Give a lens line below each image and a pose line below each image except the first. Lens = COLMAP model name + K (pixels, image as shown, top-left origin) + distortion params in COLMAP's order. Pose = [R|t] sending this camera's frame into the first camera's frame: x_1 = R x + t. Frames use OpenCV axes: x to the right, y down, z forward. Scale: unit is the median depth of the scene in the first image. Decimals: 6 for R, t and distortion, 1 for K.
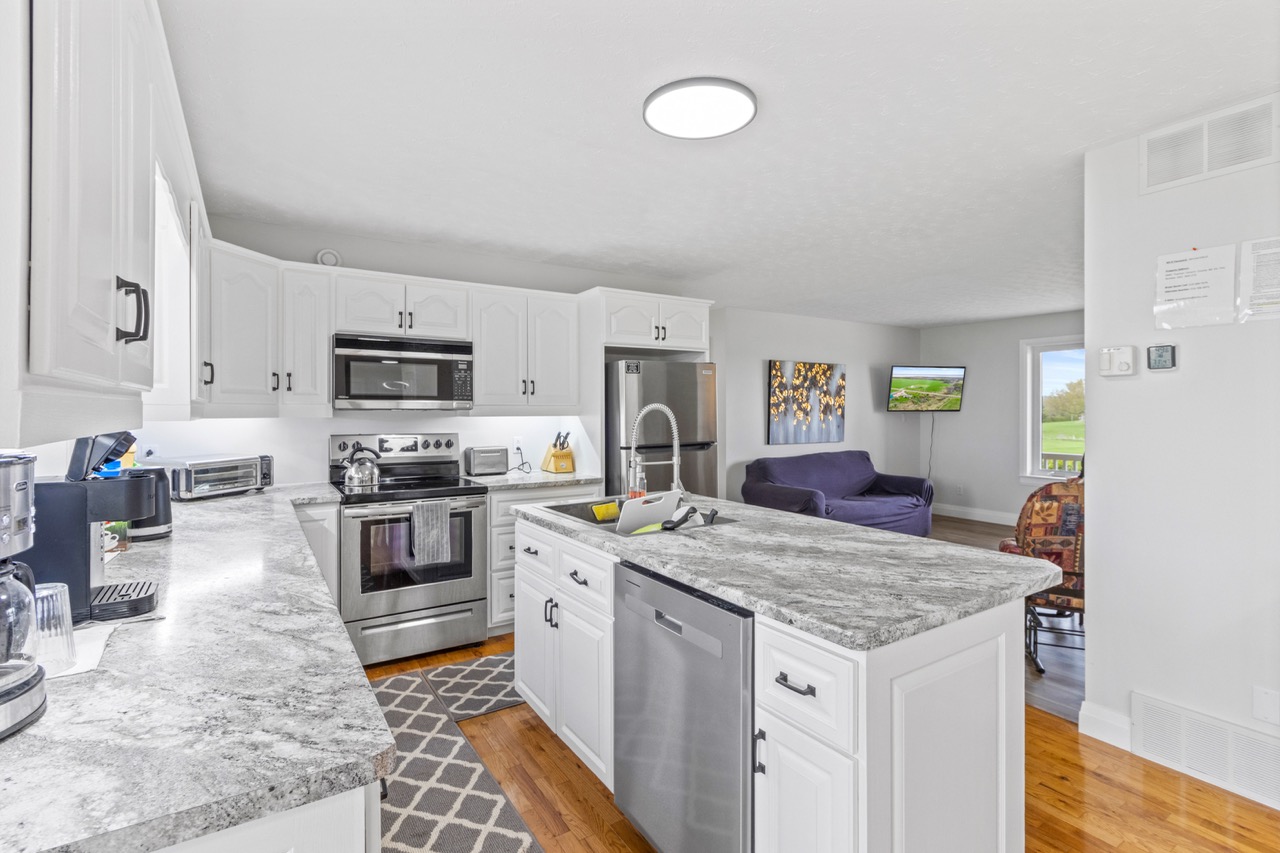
lens RADIAL K [[594.2, 0, 644.2], [0, 594.2, 420.0], [0, 0, 1]] dist [-0.001922, 0.000076]
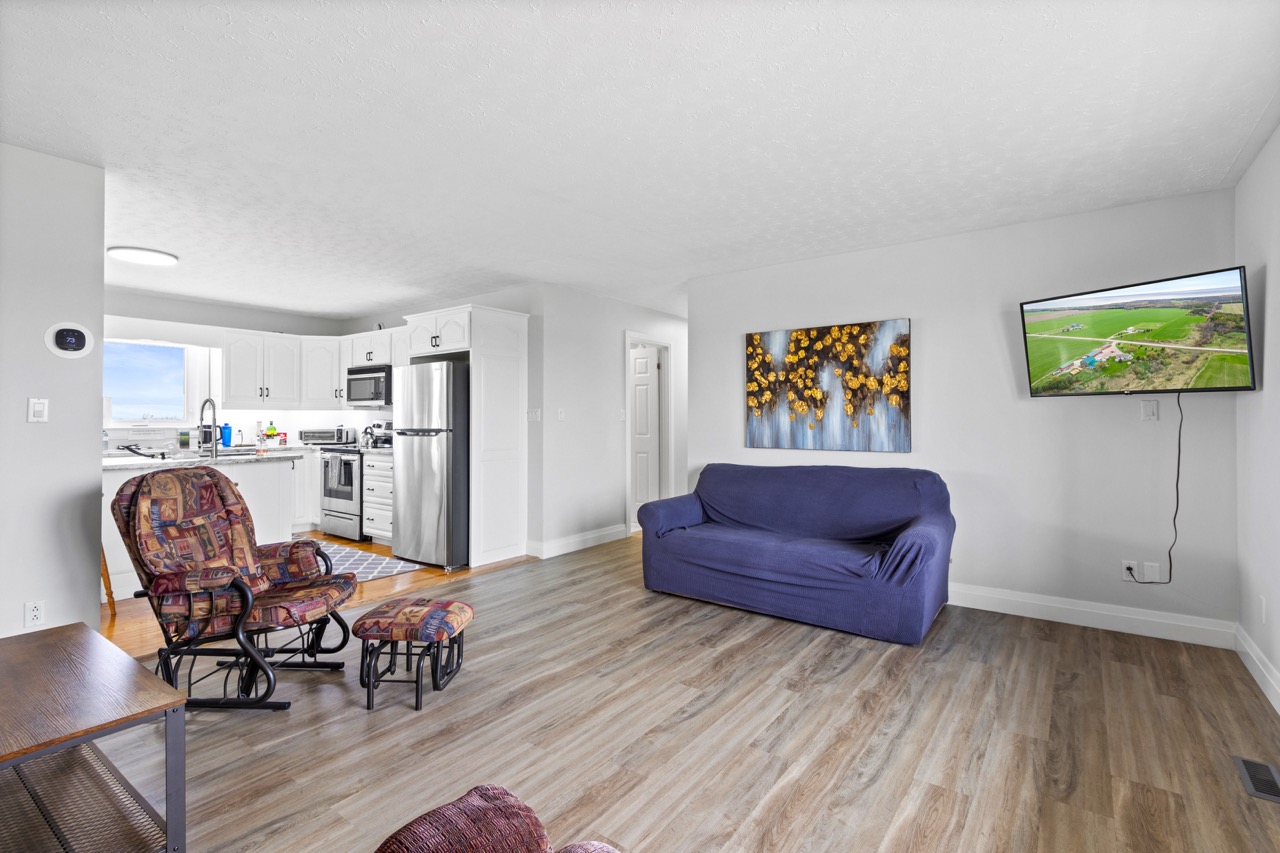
lens RADIAL K [[594.2, 0, 645.3], [0, 594.2, 421.3], [0, 0, 1]] dist [-0.001922, 0.000076]
pose [[0.363347, 0.002219, -0.931651, 0.861917], [-0.012731, 0.999916, -0.002584, 0.012628], [0.931567, 0.012799, 0.363345, 0.609139]]
